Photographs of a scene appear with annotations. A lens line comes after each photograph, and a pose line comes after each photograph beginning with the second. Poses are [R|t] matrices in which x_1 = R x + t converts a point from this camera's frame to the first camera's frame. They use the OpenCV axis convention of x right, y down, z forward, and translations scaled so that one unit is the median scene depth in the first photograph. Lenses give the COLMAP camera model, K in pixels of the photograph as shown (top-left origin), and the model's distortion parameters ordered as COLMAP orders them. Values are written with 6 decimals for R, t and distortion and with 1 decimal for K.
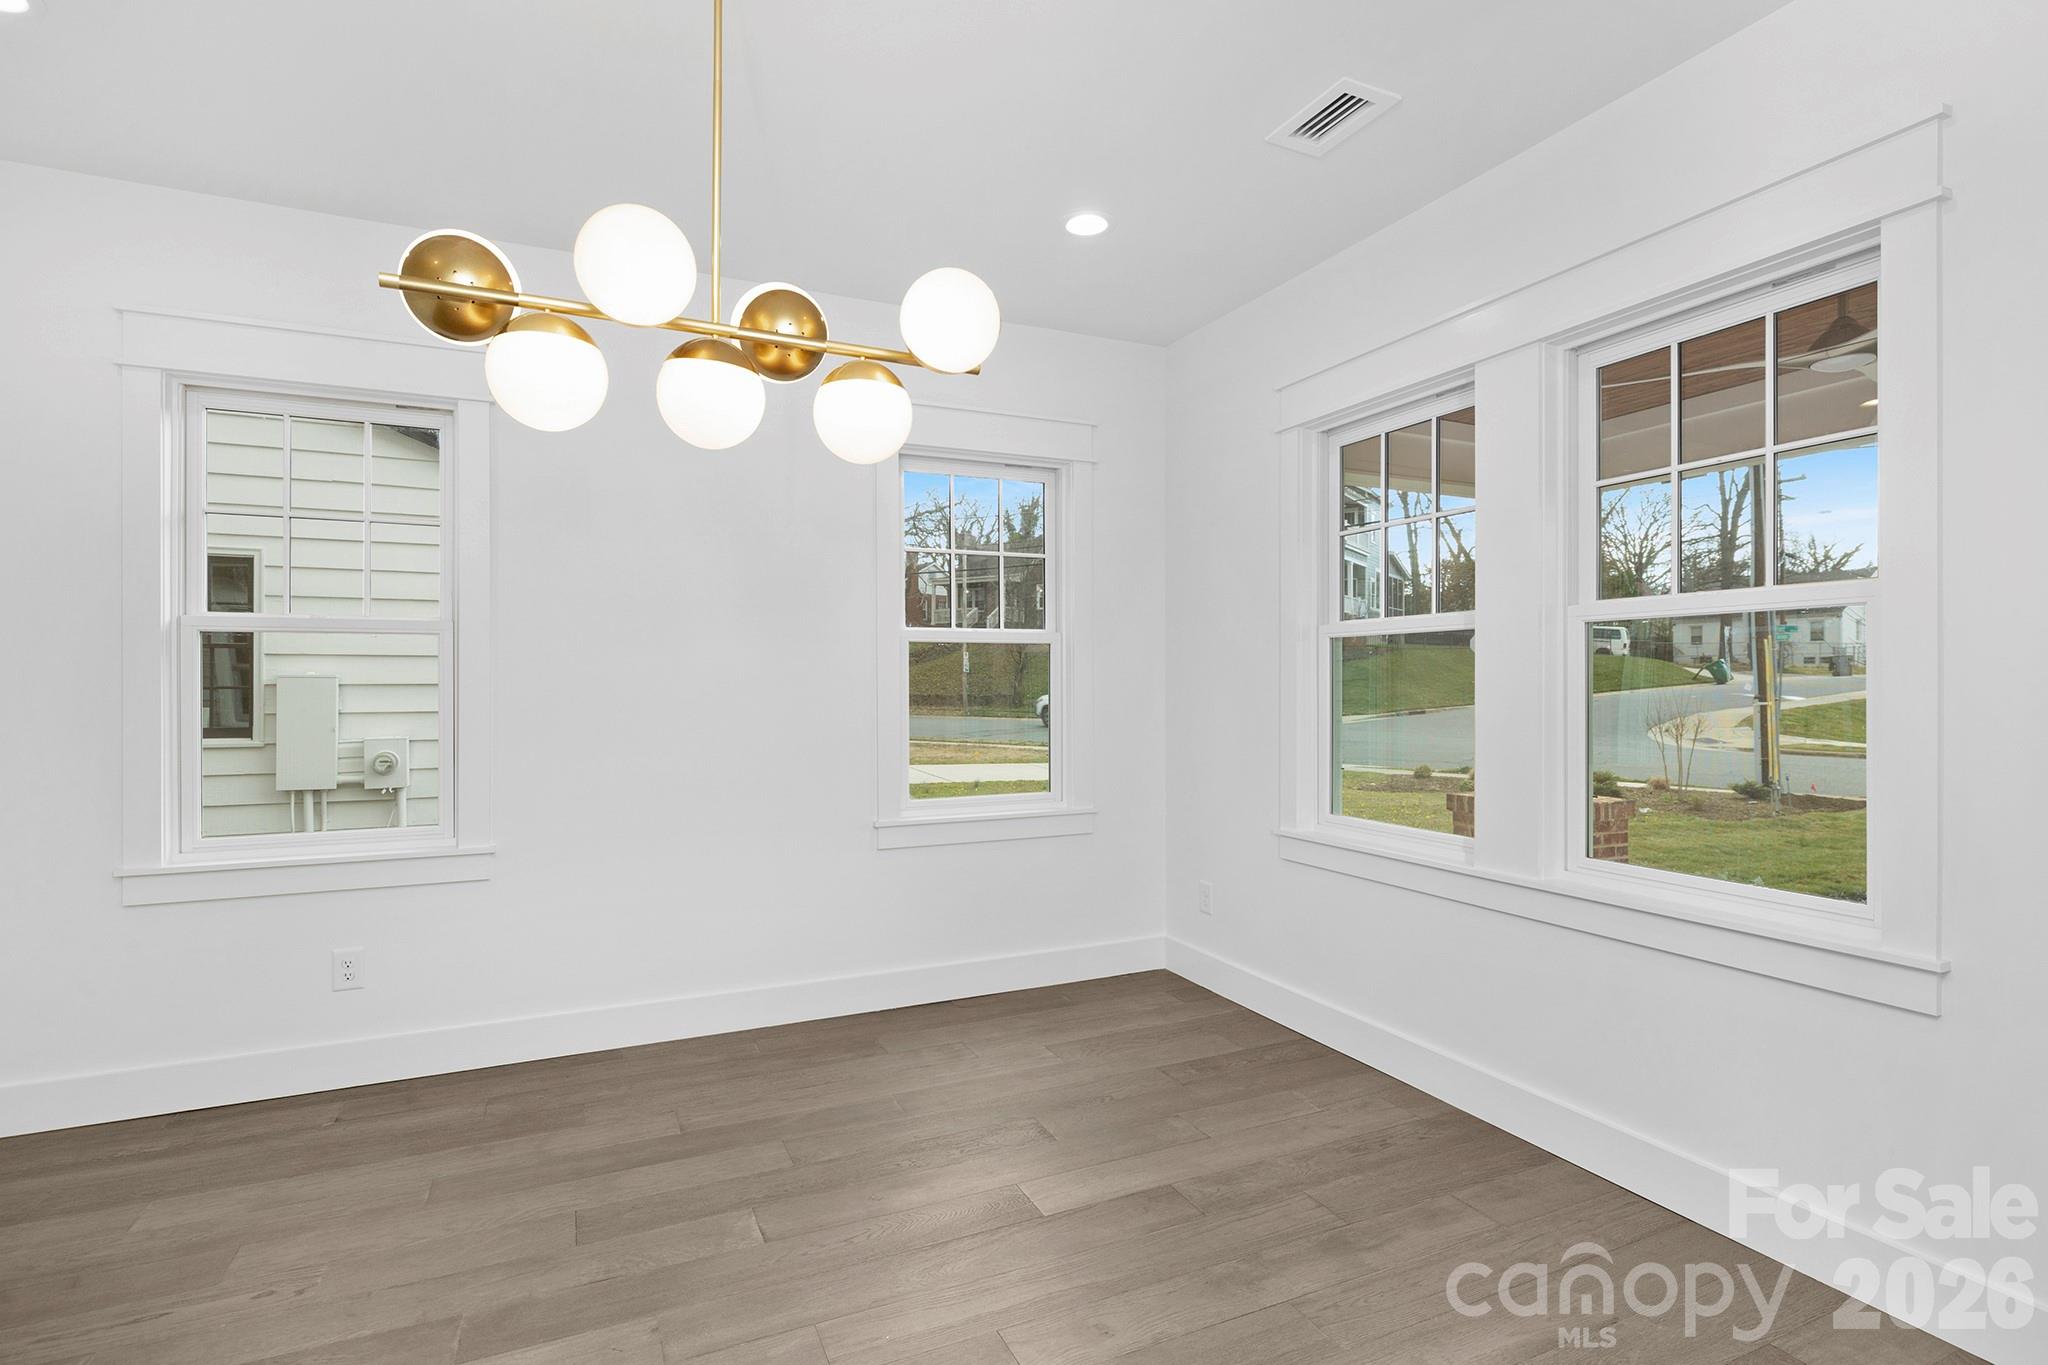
lens RADIAL K [[1020.3, 0, 1024.0], [0, 1020.3, 682.5], [0, 0, 1]] dist [-0.004129, -0.000476]
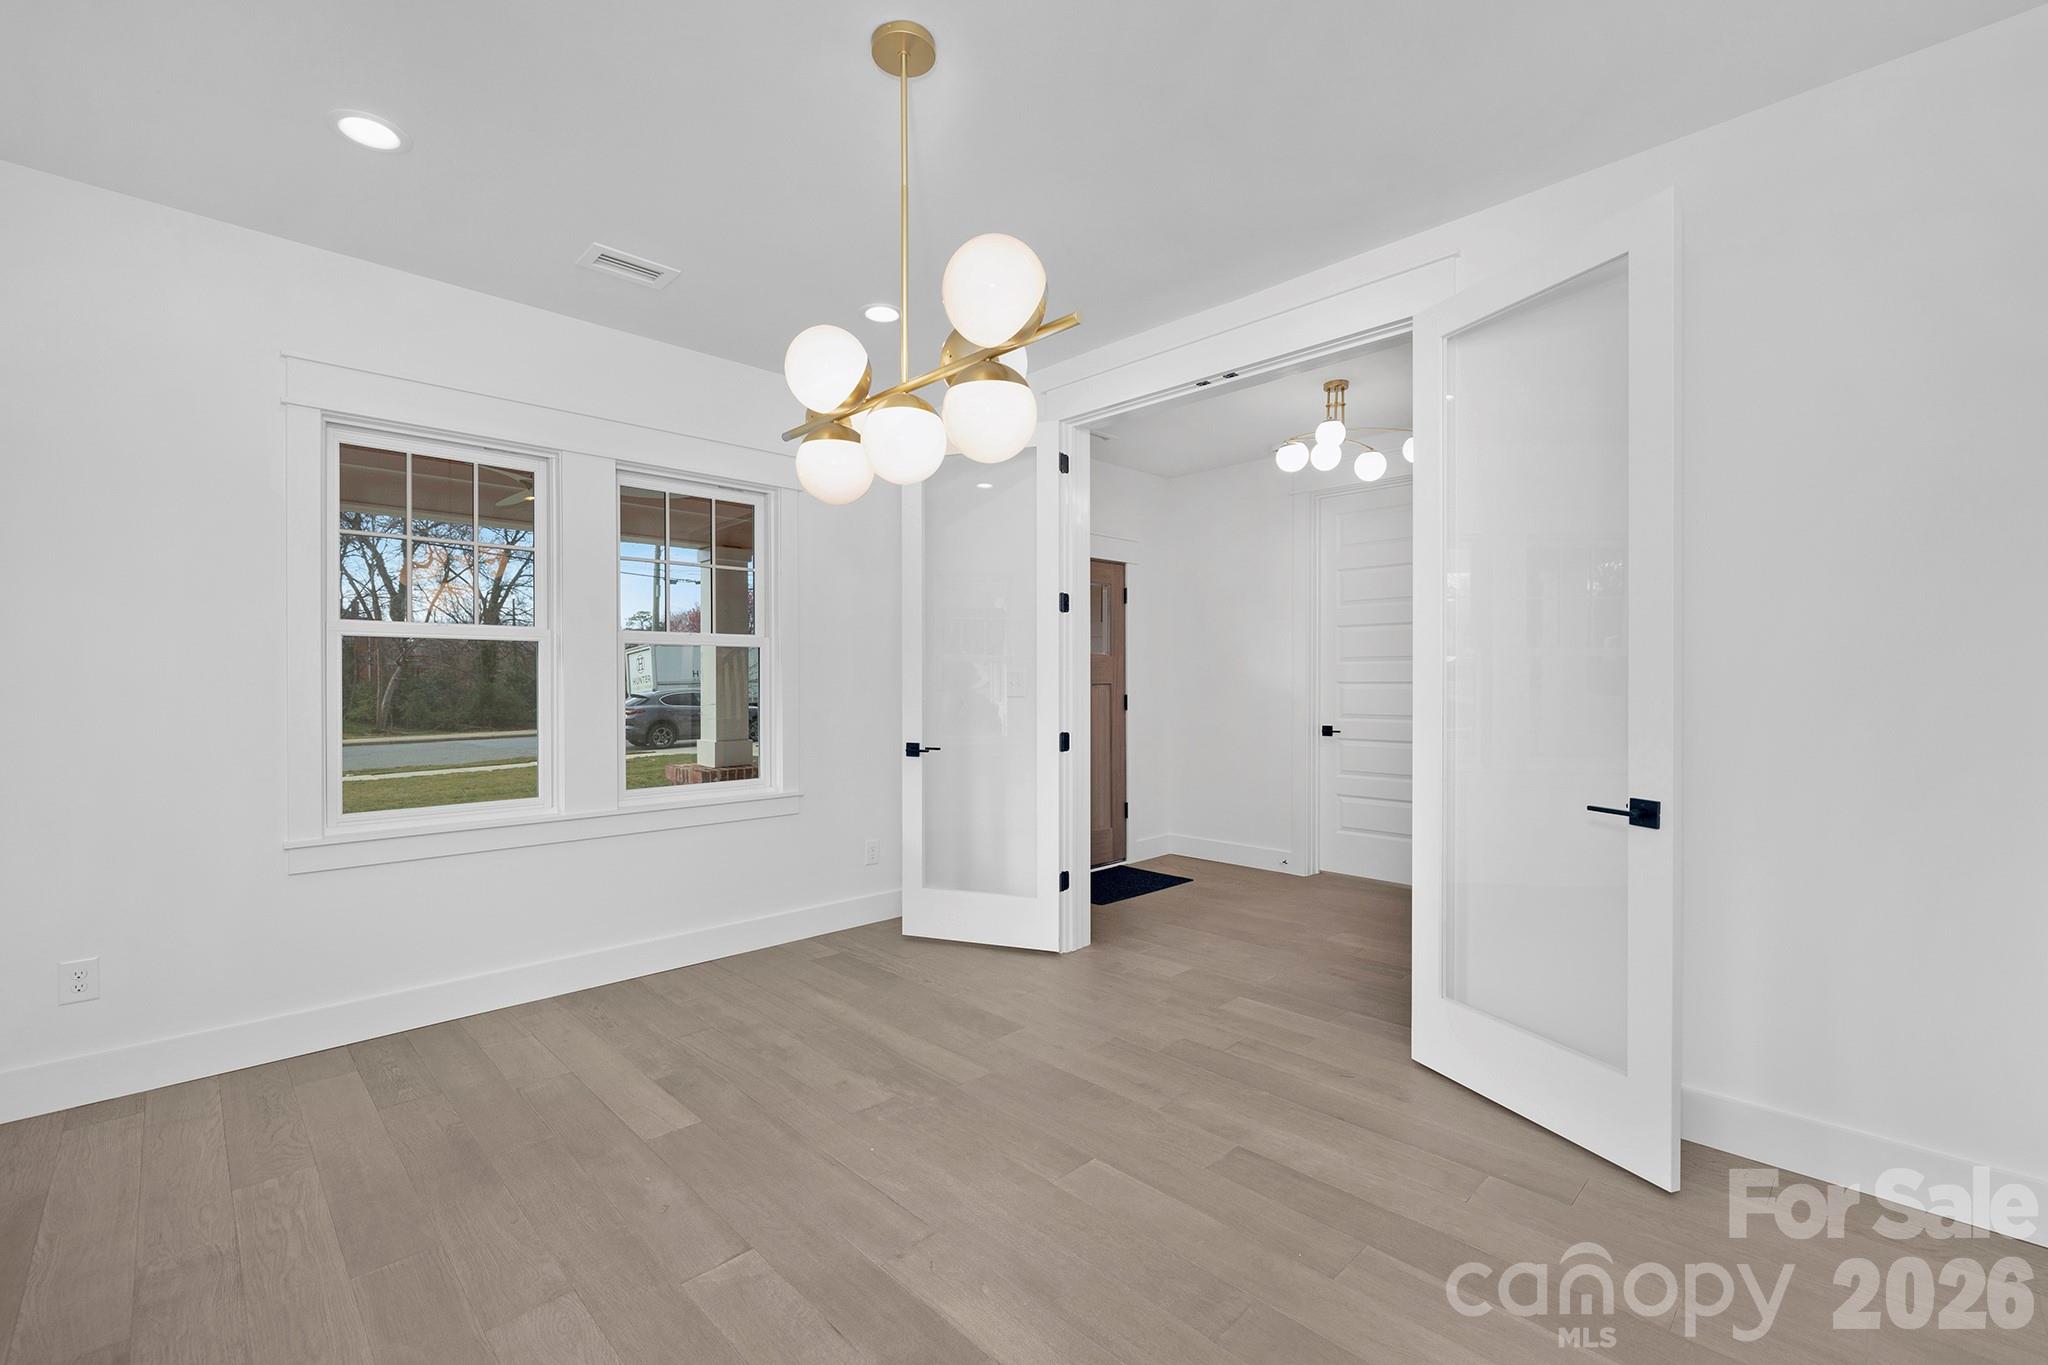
lens RADIAL K [[865.8, 0, 1016.1], [0, 865.8, 682.6], [0, 0, 1]] dist [0.001428, -0.000025]
pose [[-0.349396, -0.002065, 0.936973, -1.020394], [-0.001271, 0.999998, 0.001730, -0.011345], [-0.936974, -0.000586, -0.349398, 0.939186]]
